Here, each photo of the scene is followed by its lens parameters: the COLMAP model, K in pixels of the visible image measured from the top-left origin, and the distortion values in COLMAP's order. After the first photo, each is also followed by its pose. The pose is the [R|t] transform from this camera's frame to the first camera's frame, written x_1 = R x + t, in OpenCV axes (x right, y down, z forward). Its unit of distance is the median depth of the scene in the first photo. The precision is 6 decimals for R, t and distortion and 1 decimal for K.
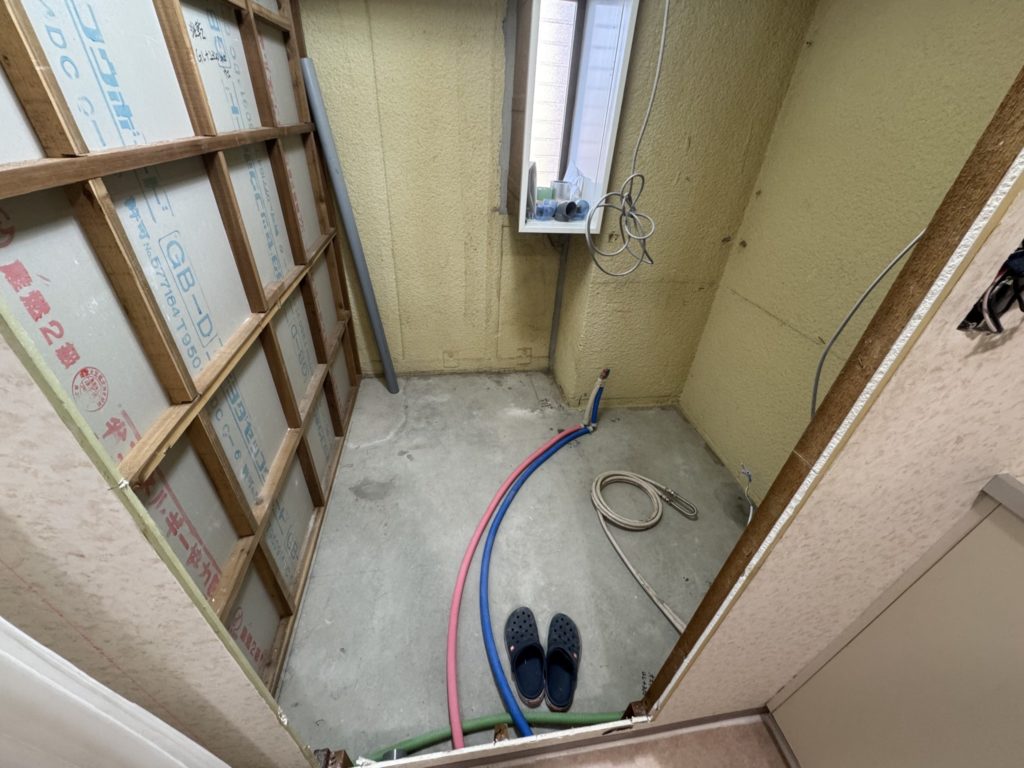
lens RADIAL K [[408.4, 0, 510.1], [0, 408.4, 387.2], [0, 0, 1]] dist [-0.002641, -0.000926]
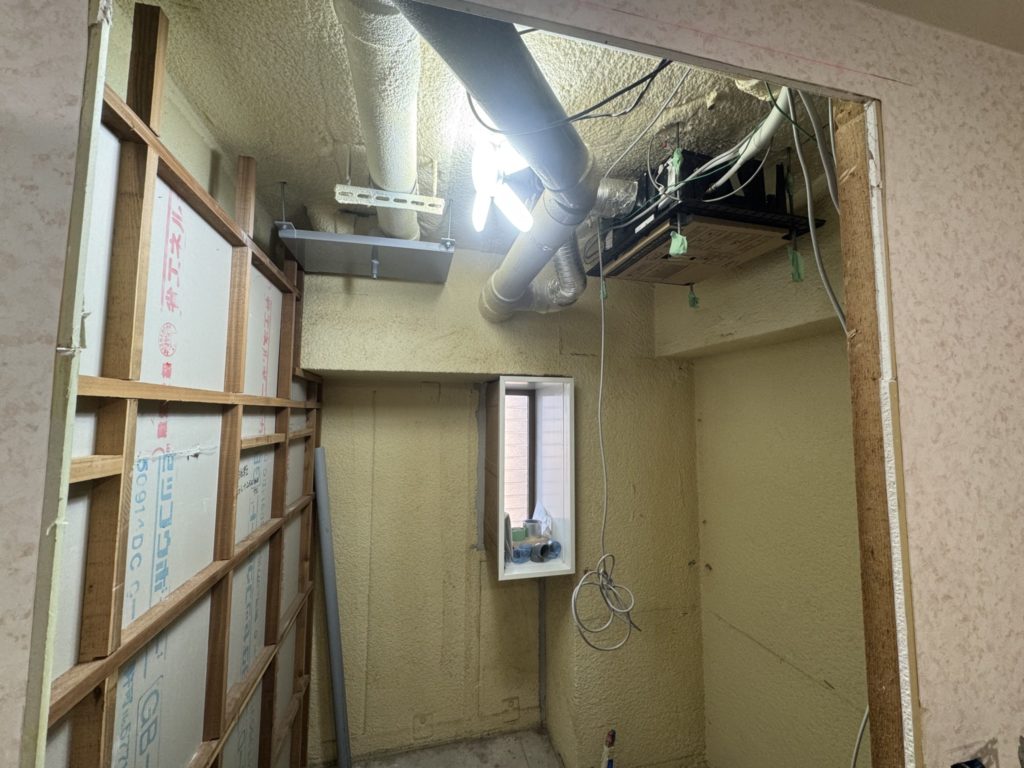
lens RADIAL K [[408.4, 0, 511.4], [0, 408.4, 383.9], [0, 0, 1]] dist [-0.002641, -0.000926]
pose [[0.994887, -0.042015, 0.091840, -0.017492], [0.090064, 0.780558, -0.618561, -0.104101], [-0.045698, 0.623670, 0.780351, -0.099160]]
